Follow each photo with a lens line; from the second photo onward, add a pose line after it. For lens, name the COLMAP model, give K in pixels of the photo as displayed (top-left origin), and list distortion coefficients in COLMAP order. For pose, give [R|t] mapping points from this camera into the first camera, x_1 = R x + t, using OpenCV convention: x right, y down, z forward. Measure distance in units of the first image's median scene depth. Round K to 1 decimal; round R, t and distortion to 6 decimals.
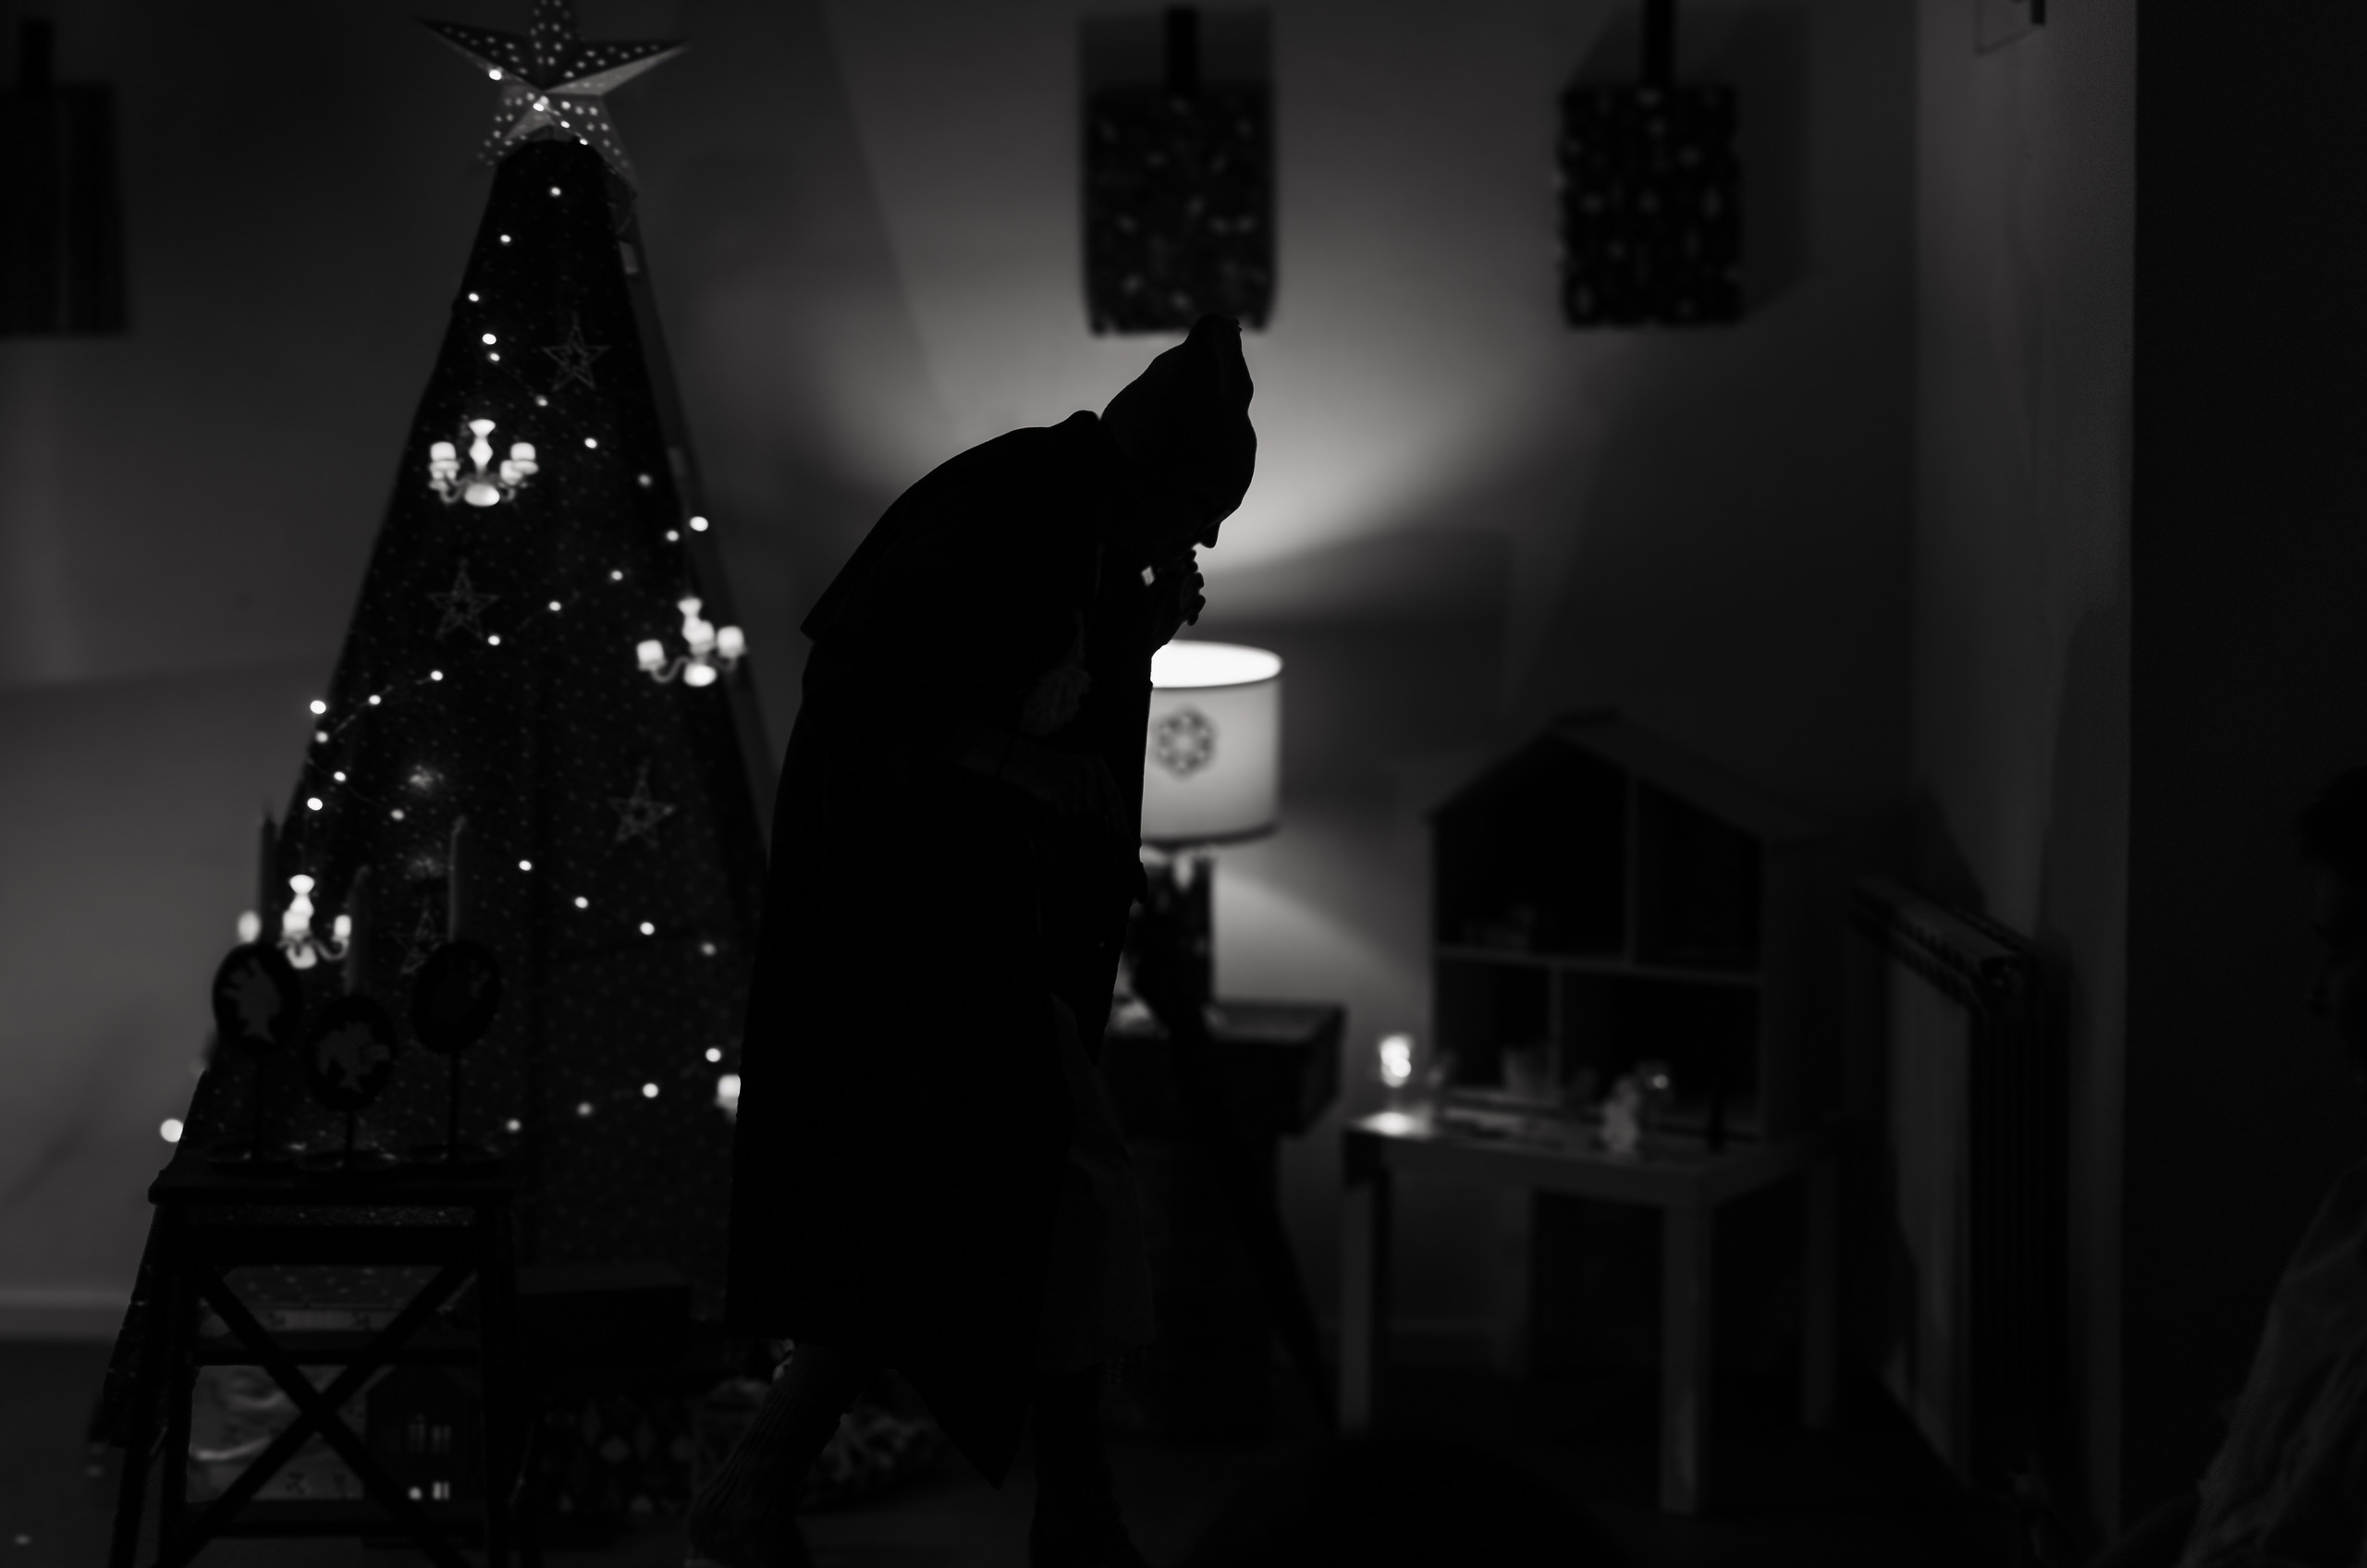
lens RADIAL K [[3611.1, 0, 1217.7], [0, 3611.1, 282.9], [0, 0, 1]] dist [0.006926, -0.002923]
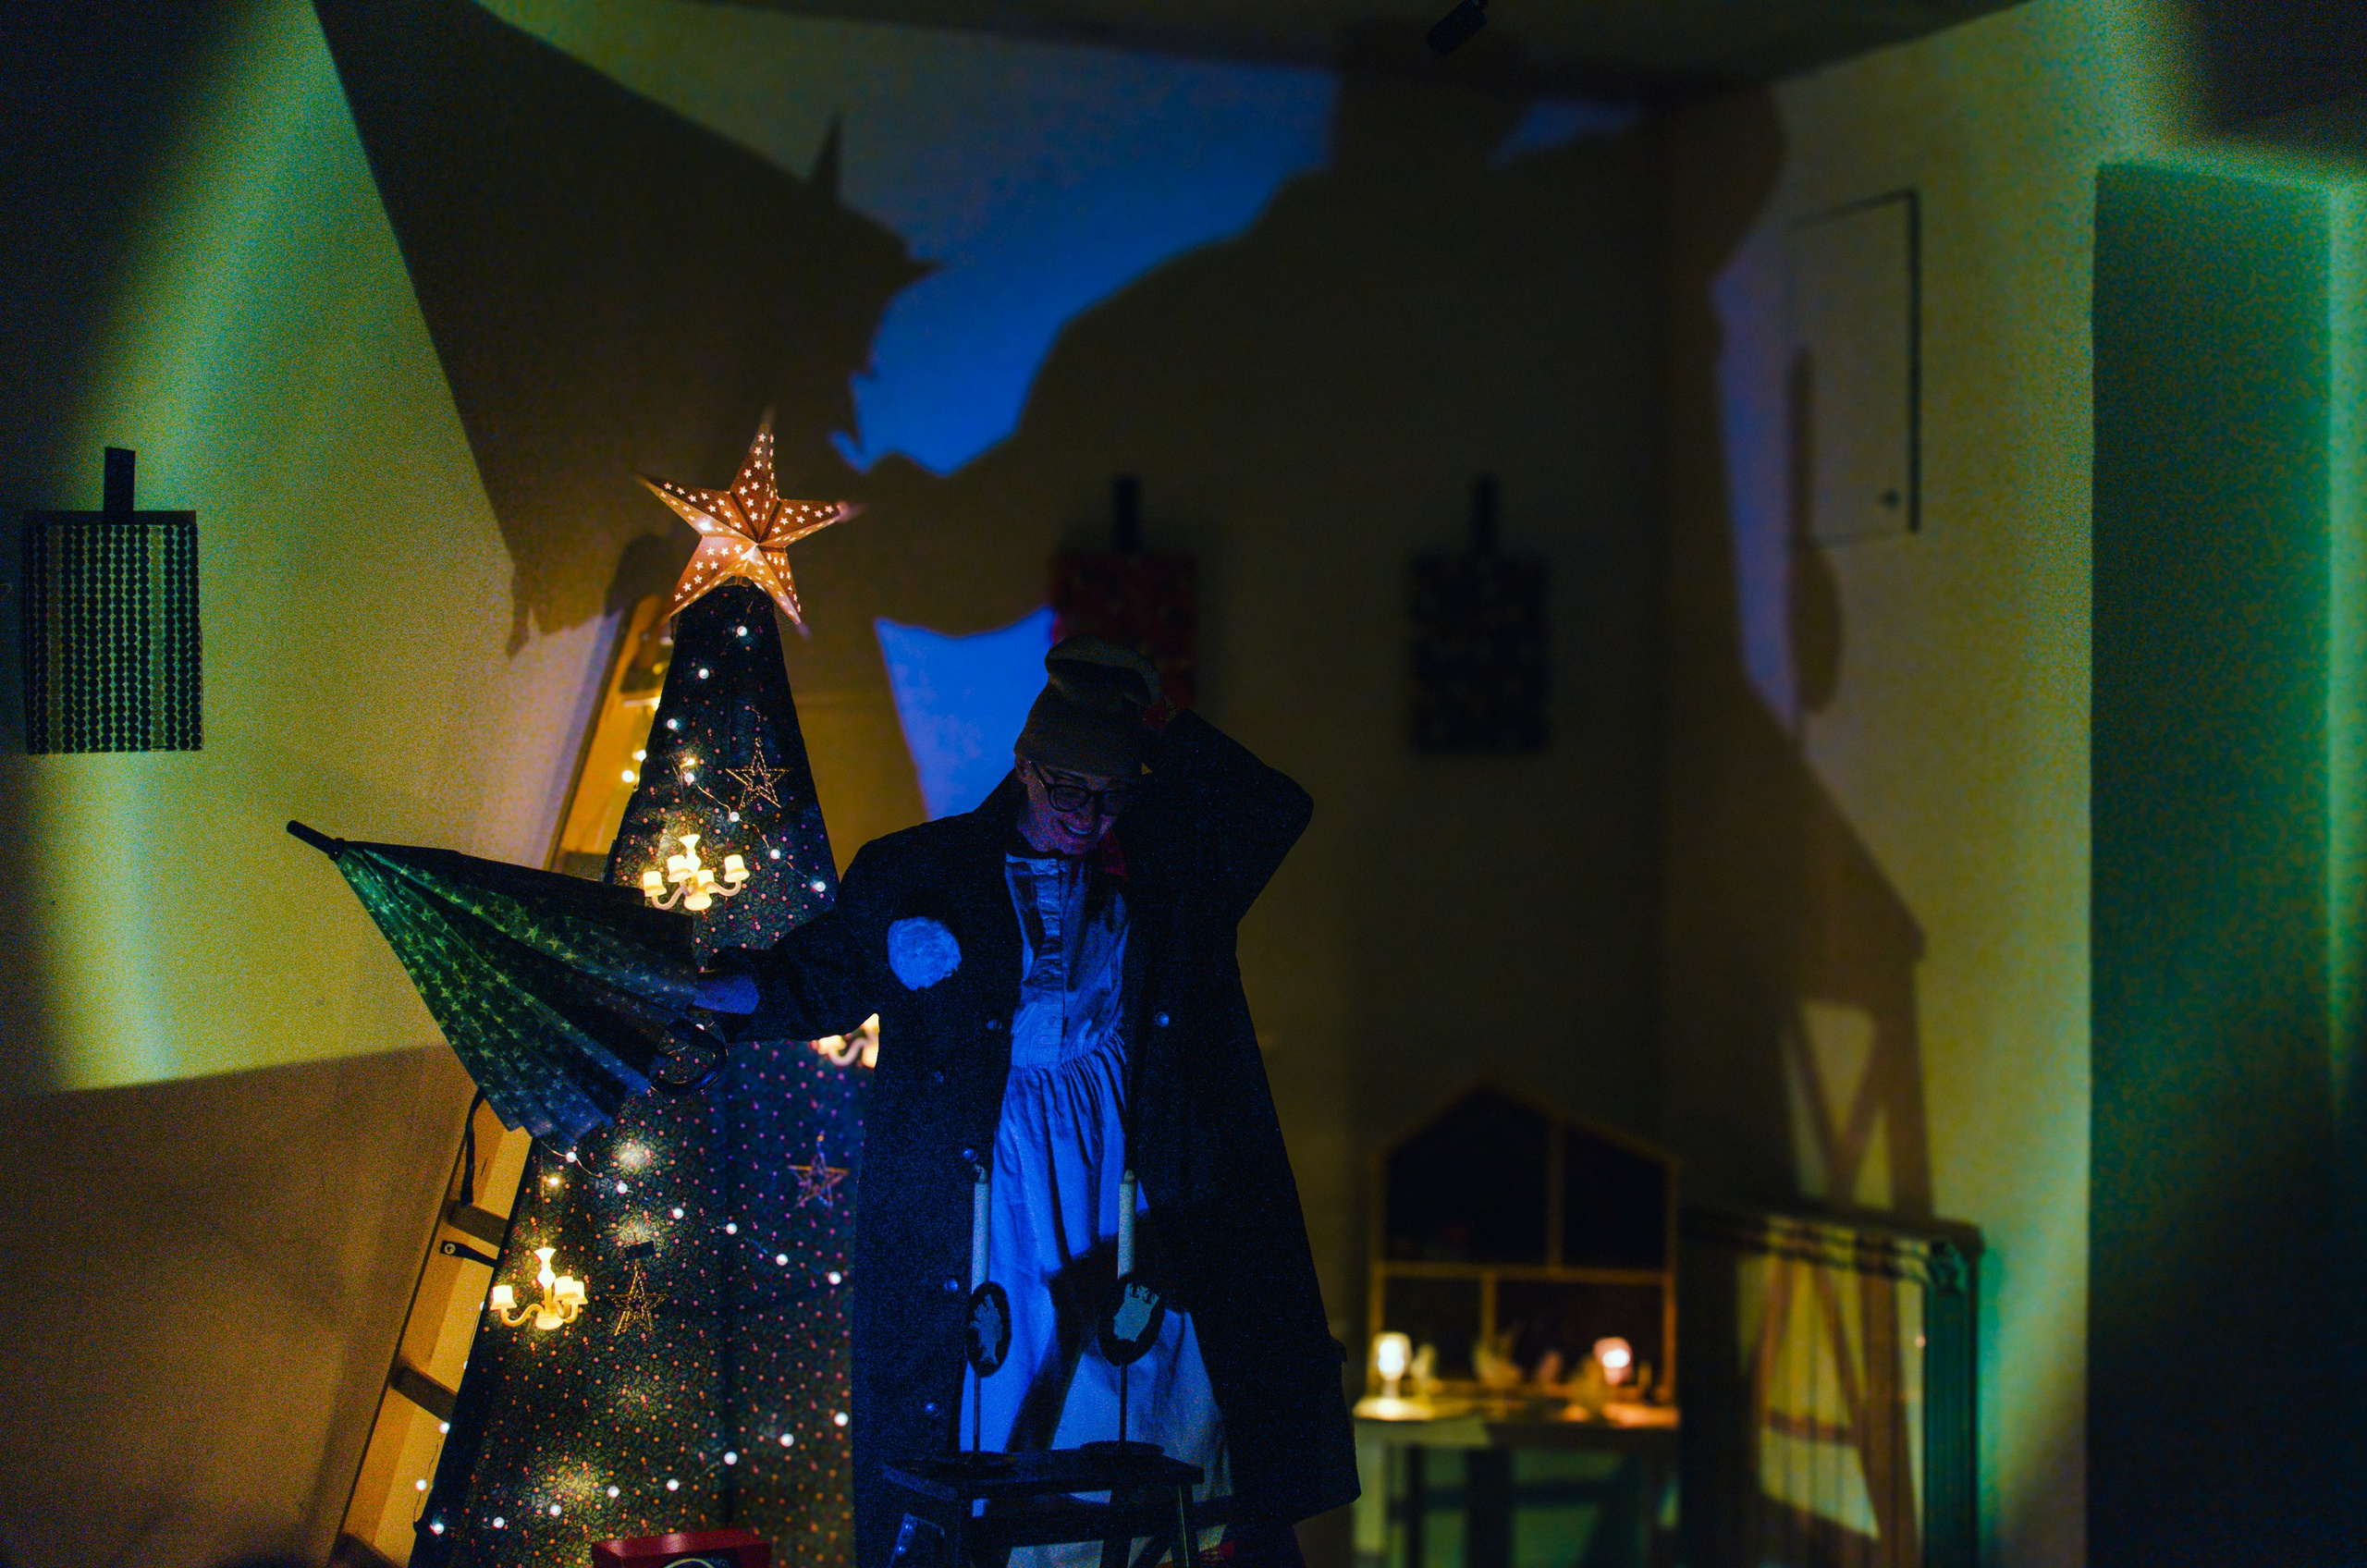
lens RADIAL K [[3585.3, 0, 1182.3], [0, 3585.3, 693.4], [0, 0, 1]] dist [0.045379, 0.030549]
pose [[0.921908, 0.013845, 0.387160, -0.493980], [-0.017735, 0.999822, 0.006477, -0.015691], [-0.387002, -0.012837, 0.921990, -0.087412]]
